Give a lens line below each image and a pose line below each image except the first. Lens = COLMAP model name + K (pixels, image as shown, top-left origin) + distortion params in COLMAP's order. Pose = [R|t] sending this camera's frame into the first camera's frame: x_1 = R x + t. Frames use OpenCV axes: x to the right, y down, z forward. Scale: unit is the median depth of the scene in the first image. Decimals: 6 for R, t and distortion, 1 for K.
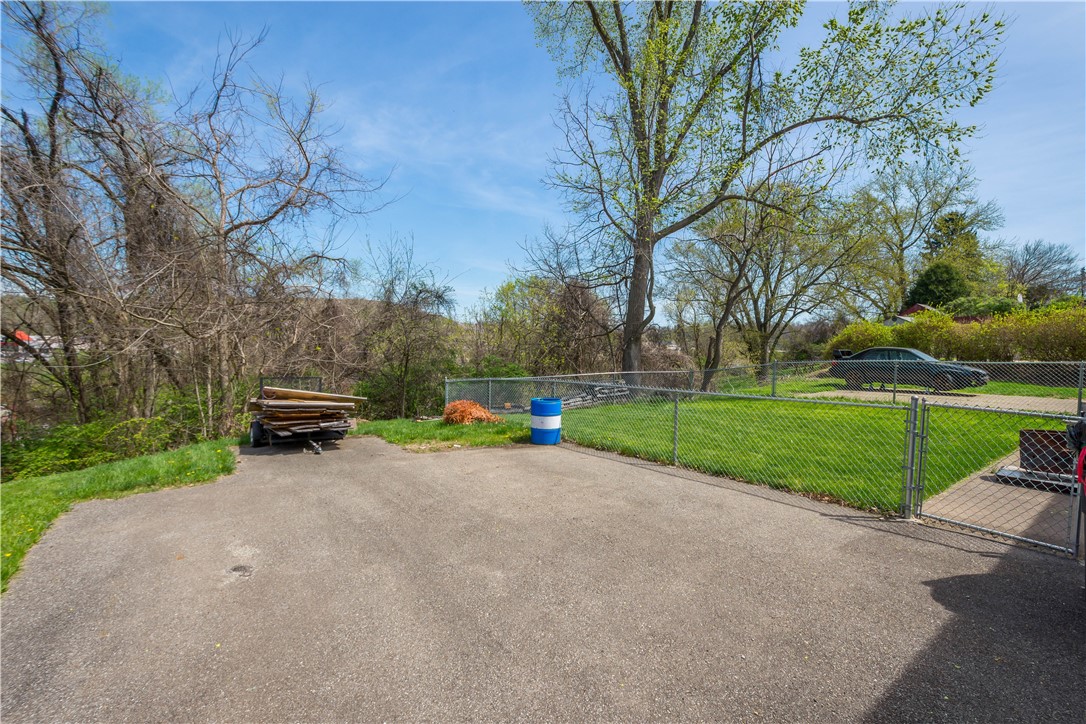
lens RADIAL K [[479.6, 0, 543.0], [0, 479.6, 362.0], [0, 0, 1]] dist [0.006959, -0.000606]
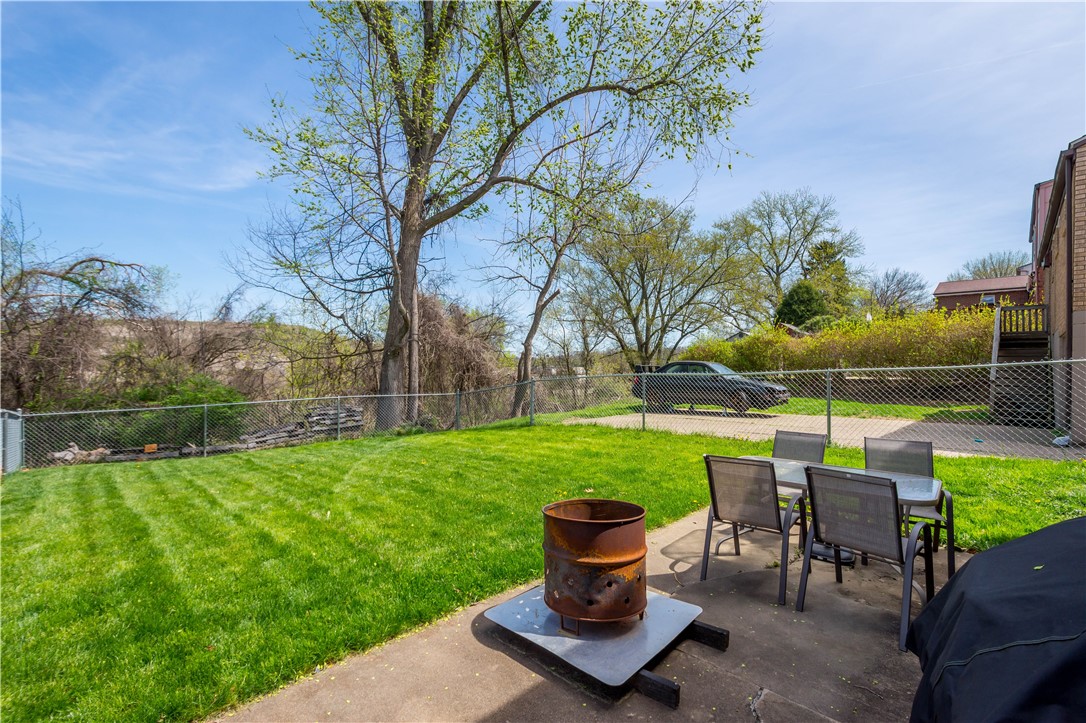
lens RADIAL K [[479.6, 0, 543.0], [0, 479.6, 361.5], [0, 0, 1]] dist [0.006959, -0.000606]
pose [[0.990033, -0.008206, 0.140597, 0.137568], [0.015867, 0.998444, -0.053459, 0.004737], [-0.139940, 0.055157, 0.988623, 0.080652]]
